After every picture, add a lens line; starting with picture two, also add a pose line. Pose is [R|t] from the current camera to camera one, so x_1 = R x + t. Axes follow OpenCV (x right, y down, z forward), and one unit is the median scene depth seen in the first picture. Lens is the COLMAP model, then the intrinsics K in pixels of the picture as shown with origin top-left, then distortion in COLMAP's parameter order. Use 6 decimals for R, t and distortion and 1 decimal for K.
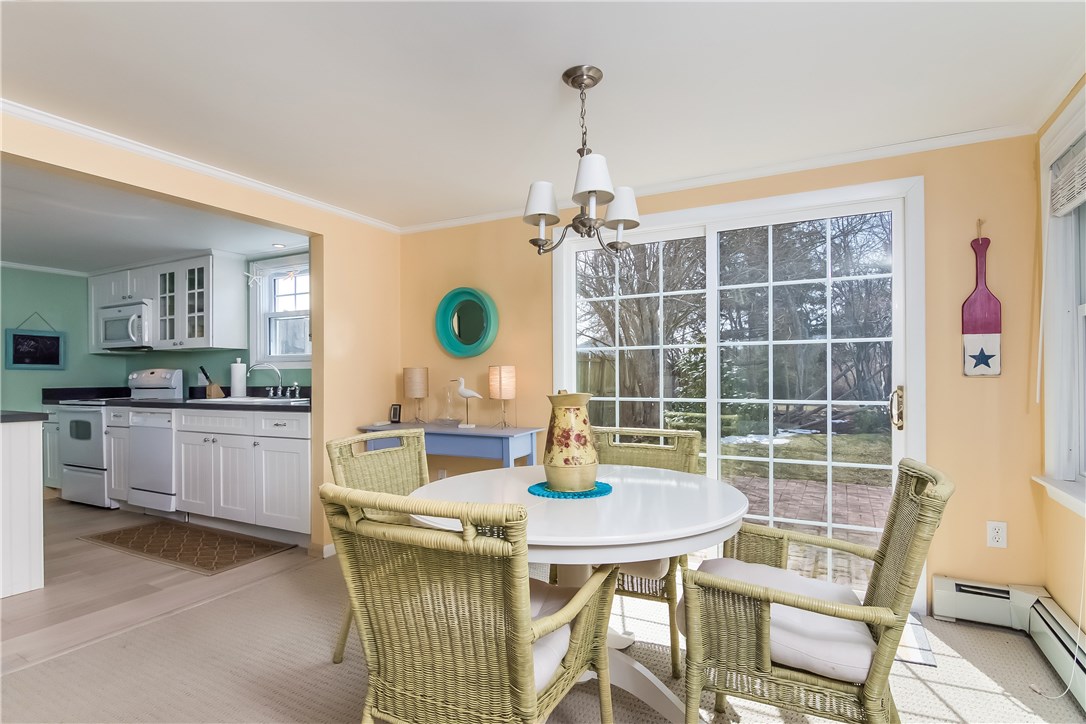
lens RADIAL K [[573.1, 0, 543.4], [0, 573.1, 377.3], [0, 0, 1]] dist [0.000863, 0.000563]
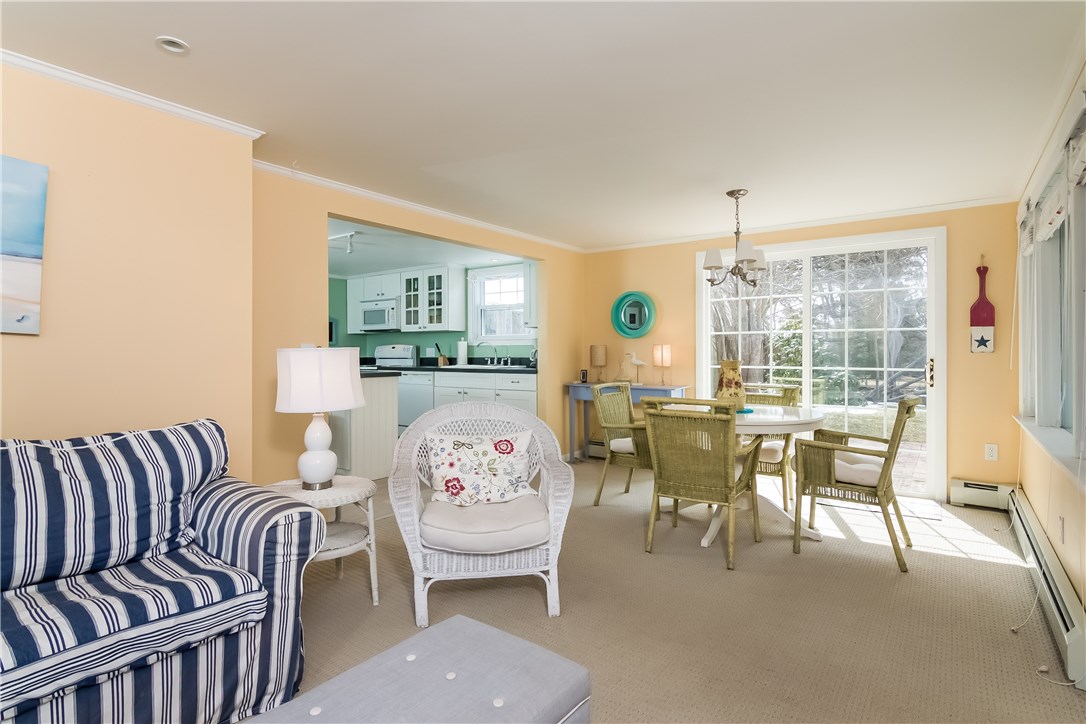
lens RADIAL K [[547.3, 0, 575.7], [0, 547.3, 352.5], [0, 0, 1]] dist [-0.002524, -0.000753]
pose [[0.994213, 0.005310, -0.107299, -0.124768], [-0.005130, 0.999985, 0.001952, -0.000191], [0.107308, -0.001390, 0.994225, -0.400155]]
